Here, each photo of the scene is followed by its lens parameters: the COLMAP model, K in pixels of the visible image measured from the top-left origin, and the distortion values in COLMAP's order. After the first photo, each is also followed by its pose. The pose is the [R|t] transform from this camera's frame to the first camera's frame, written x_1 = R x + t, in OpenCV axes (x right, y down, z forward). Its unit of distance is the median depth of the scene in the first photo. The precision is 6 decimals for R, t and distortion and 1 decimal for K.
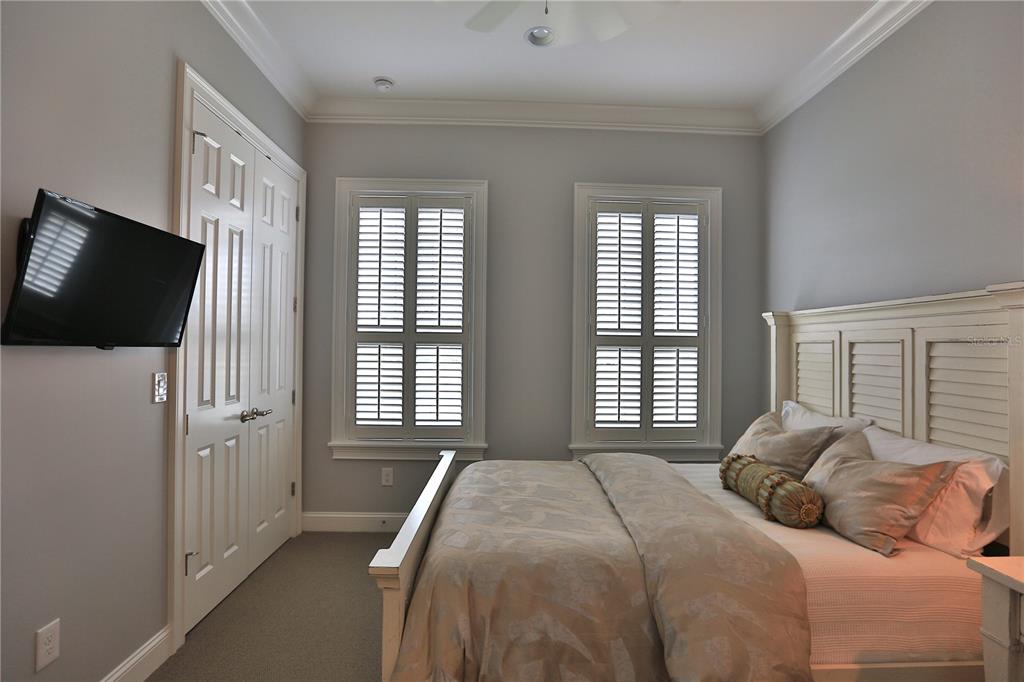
lens RADIAL K [[506.2, 0, 516.9], [0, 506.2, 339.1], [0, 0, 1]] dist [-0.056377, 0.025673]
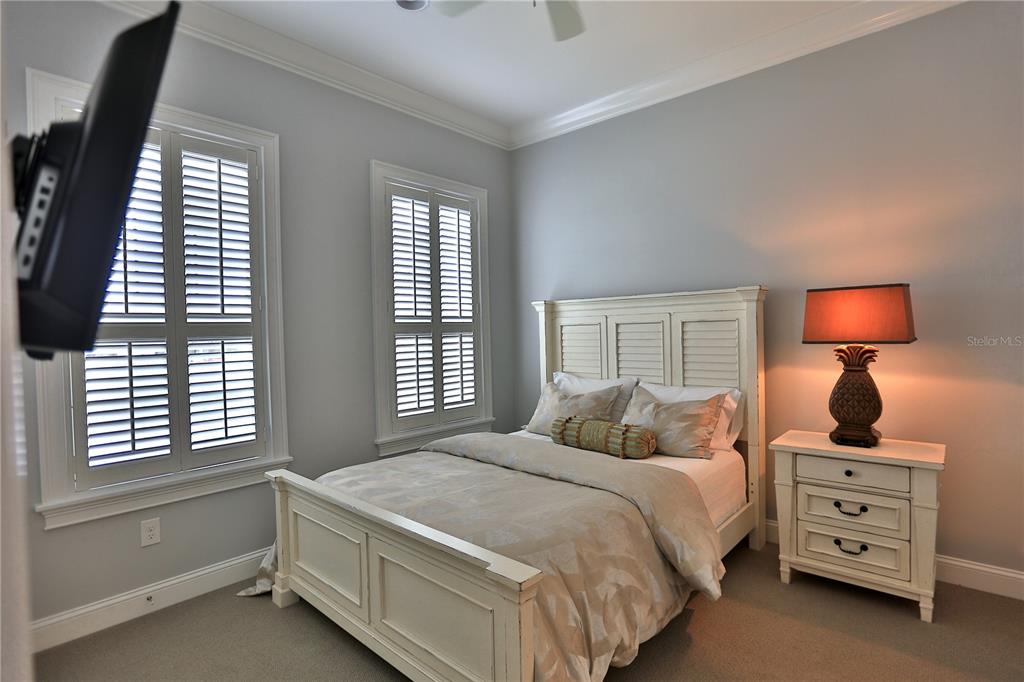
lens RADIAL K [[506.2, 0, 516.9], [0, 506.2, 339.1], [0, 0, 1]] dist [-0.056377, 0.025673]
pose [[0.697292, -0.039356, 0.715706, -0.378652], [0.024760, 0.999218, 0.030823, -0.000477], [-0.716360, -0.003771, 0.697721, 0.161738]]
